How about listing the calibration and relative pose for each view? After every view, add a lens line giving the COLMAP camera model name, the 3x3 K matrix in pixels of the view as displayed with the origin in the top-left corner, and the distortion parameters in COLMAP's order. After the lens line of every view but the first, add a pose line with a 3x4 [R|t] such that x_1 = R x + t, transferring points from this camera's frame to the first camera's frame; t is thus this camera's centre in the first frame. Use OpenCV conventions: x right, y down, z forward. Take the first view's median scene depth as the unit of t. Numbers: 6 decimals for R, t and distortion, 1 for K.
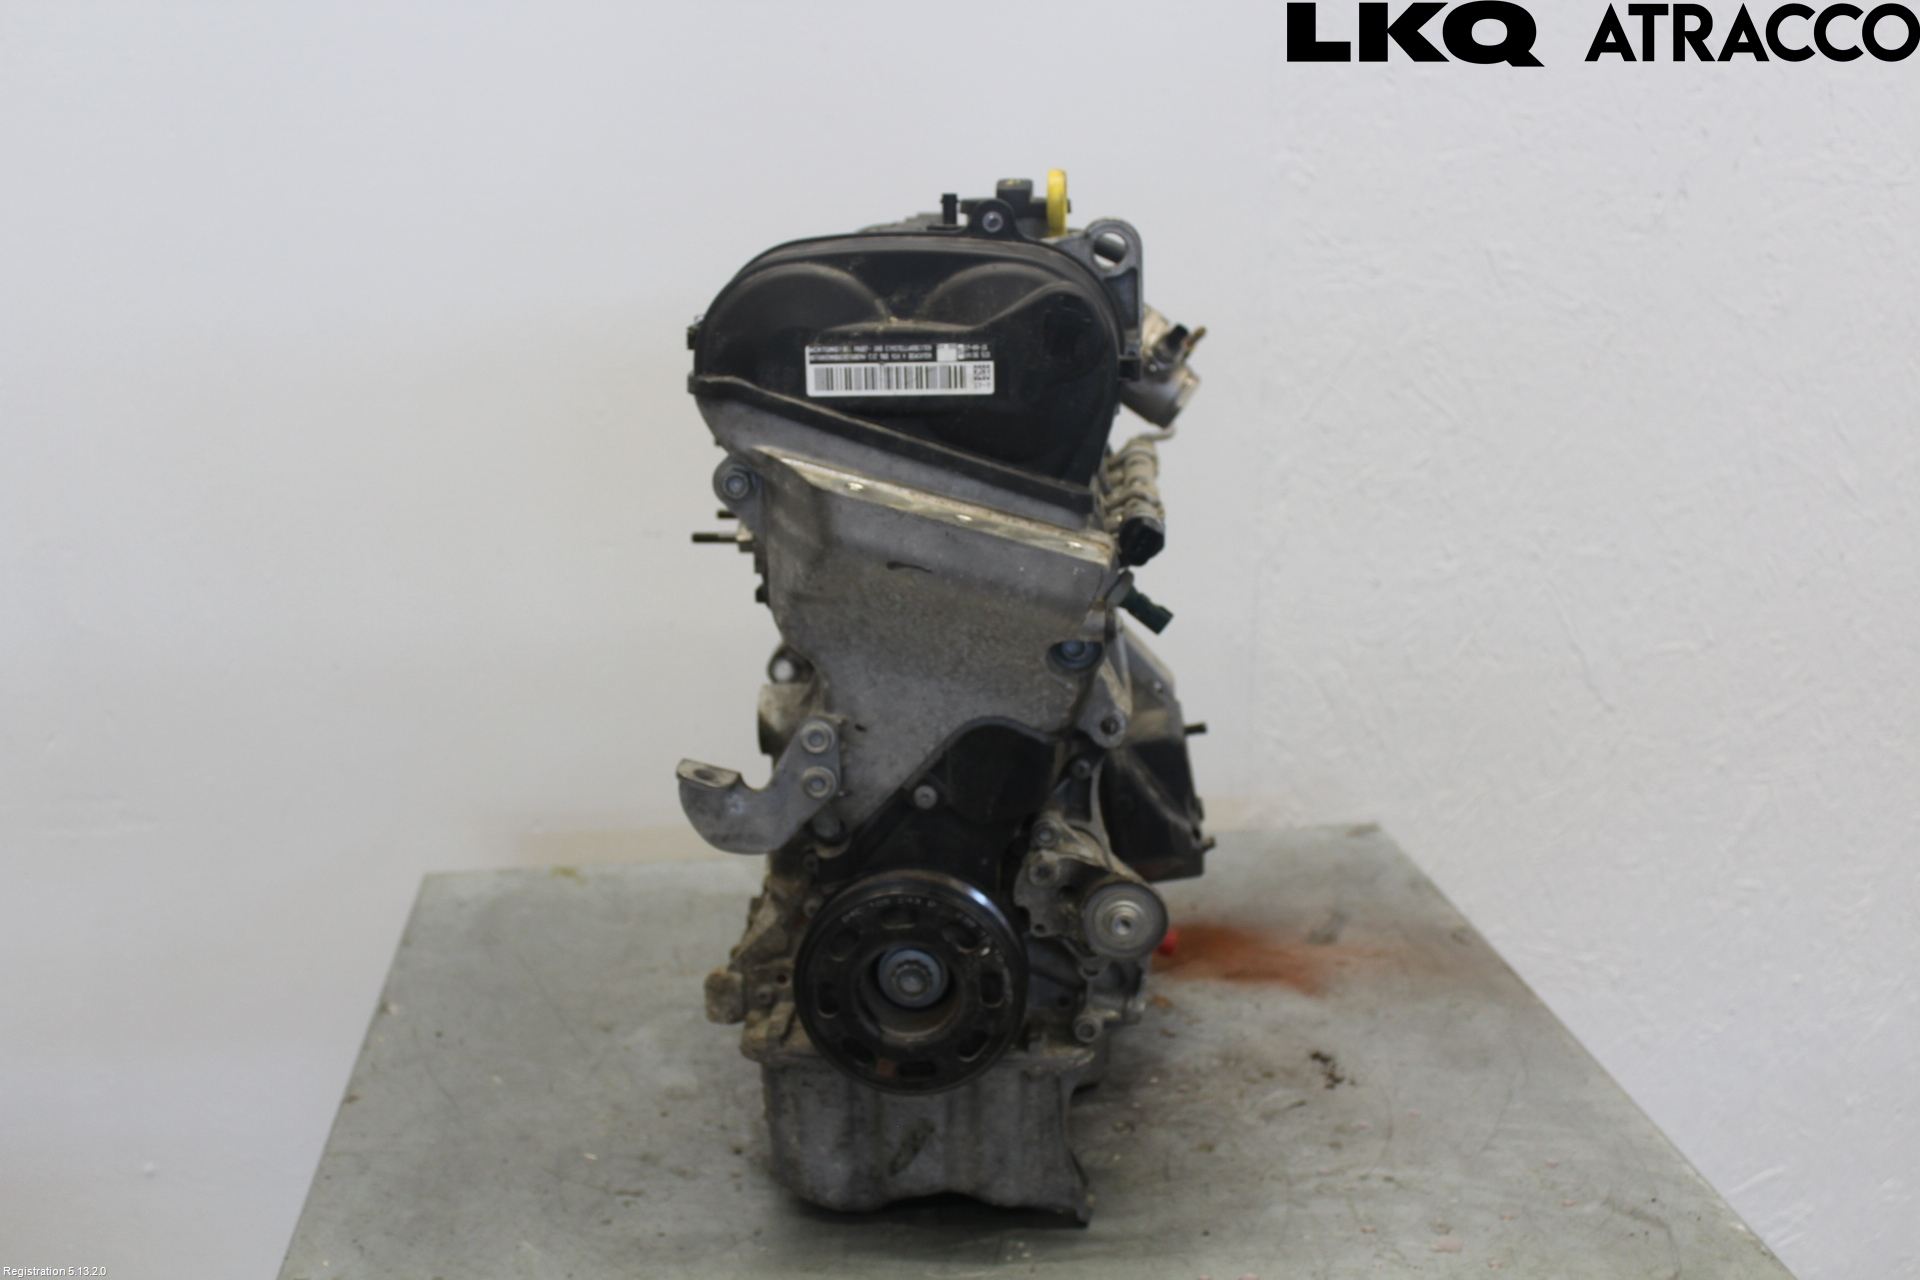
lens RADIAL K [[2113.1, 0, 959.2], [0, 2113.1, 634.4], [0, 0, 1]] dist [-0.065420, 0.000000]
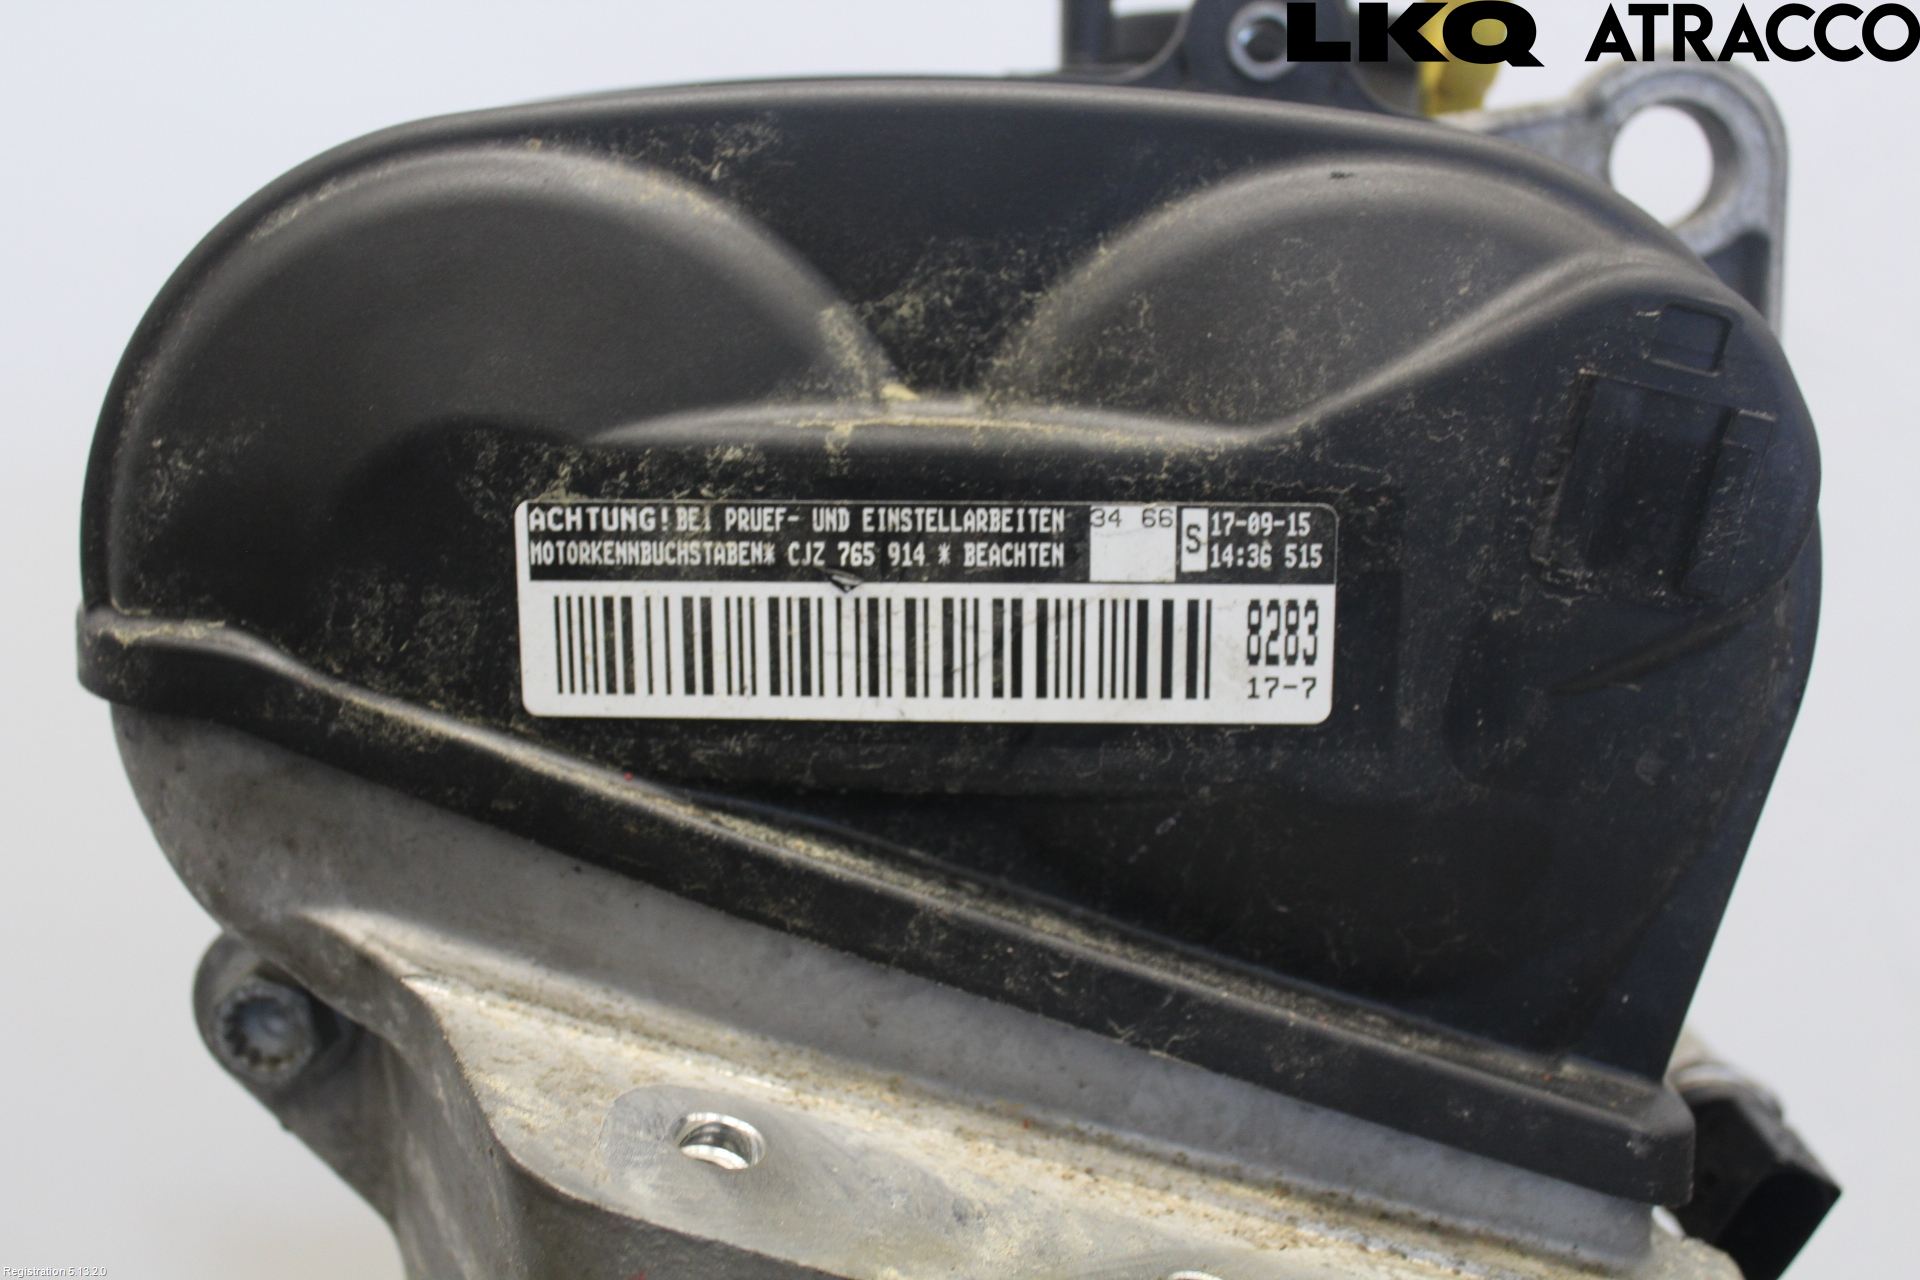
lens RADIAL K [[2113.1, 0, 961.4], [0, 2113.1, 643.0], [0, 0, 1]] dist [-0.065420, 0.000000]
pose [[0.999472, 0.015246, 0.028691, -0.030513], [-0.013939, 0.998881, -0.045200, -0.111698], [-0.029348, 0.044776, 0.998566, 0.770419]]
